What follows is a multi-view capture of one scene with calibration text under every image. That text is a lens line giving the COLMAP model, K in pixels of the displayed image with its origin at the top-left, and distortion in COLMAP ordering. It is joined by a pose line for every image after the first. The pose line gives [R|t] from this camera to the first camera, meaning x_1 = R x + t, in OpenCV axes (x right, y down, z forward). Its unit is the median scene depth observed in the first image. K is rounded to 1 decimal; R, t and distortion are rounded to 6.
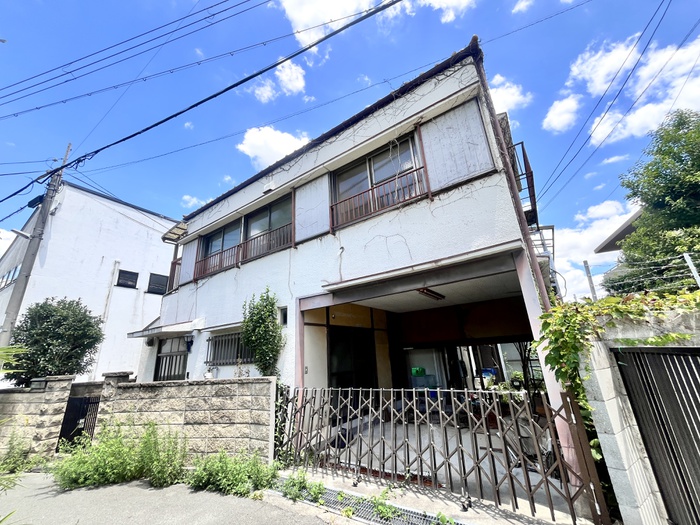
lens RADIAL K [[282.8, 0, 350.0], [0, 282.8, 262.5], [0, 0, 1]] dist [-0.003287, -0.000246]
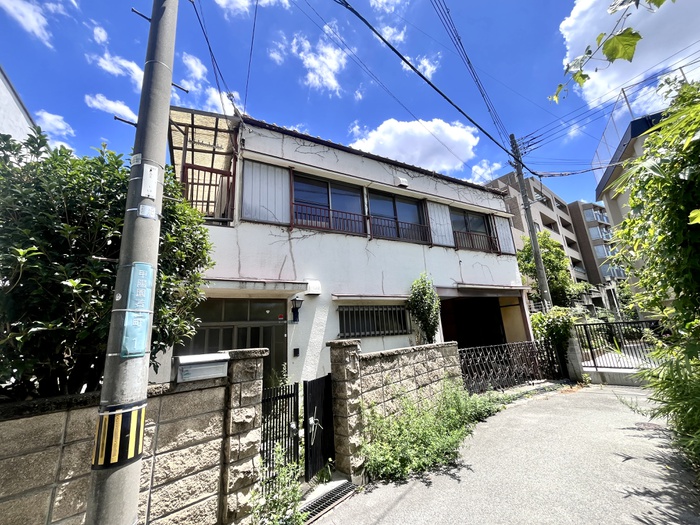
lens RADIAL K [[282.8, 0, 350.0], [0, 282.8, 262.5], [0, 0, 1]] dist [-0.003287, -0.000246]
pose [[0.456870, 0.252037, 0.853081, -1.586168], [-0.255170, 0.955849, -0.145743, 0.324494], [-0.852149, -0.151095, 0.501011, 0.713727]]
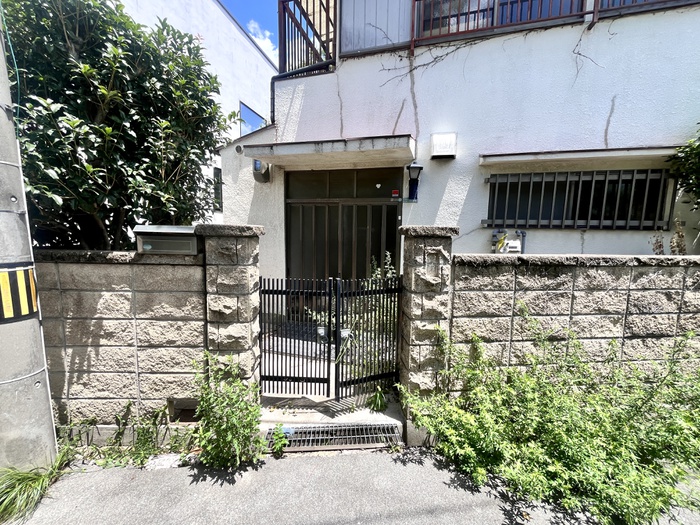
lens RADIAL K [[282.8, 0, 350.0], [0, 282.8, 262.5], [0, 0, 1]] dist [-0.003287, -0.000246]
pose [[0.944002, 0.036217, 0.327945, -1.141354], [-0.171508, 0.902980, 0.393969, 0.318101], [-0.281860, -0.428153, 0.858627, 0.716703]]
